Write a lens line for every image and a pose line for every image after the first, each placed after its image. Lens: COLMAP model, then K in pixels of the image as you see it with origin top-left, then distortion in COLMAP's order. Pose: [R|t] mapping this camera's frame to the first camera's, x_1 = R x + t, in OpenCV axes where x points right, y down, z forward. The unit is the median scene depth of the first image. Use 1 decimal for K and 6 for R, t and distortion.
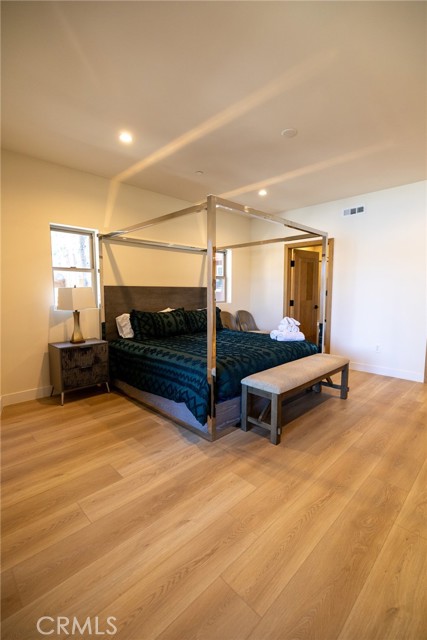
lens RADIAL K [[277.9, 0, 212.4], [0, 277.9, 318.8], [0, 0, 1]] dist [-0.052299, 0.019416]
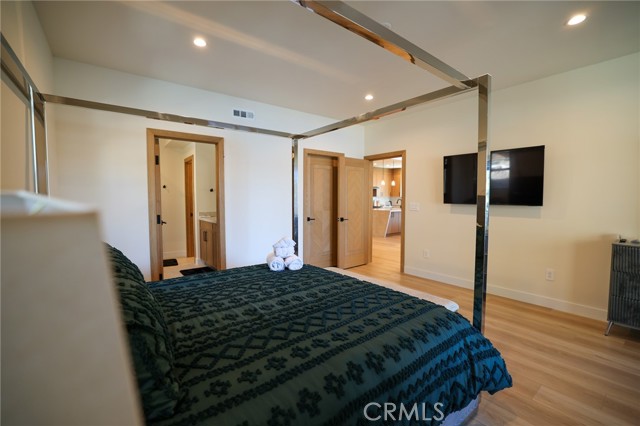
lens RADIAL K [[277.9, 0, 320.0], [0, 277.9, 213.0], [0, 0, 1]] dist [-0.052299, 0.019416]
pose [[0.092659, -0.046459, 0.994613, -0.389067], [0.106678, 0.993624, 0.036474, -0.068915], [-0.989967, 0.102724, 0.097024, 0.678383]]
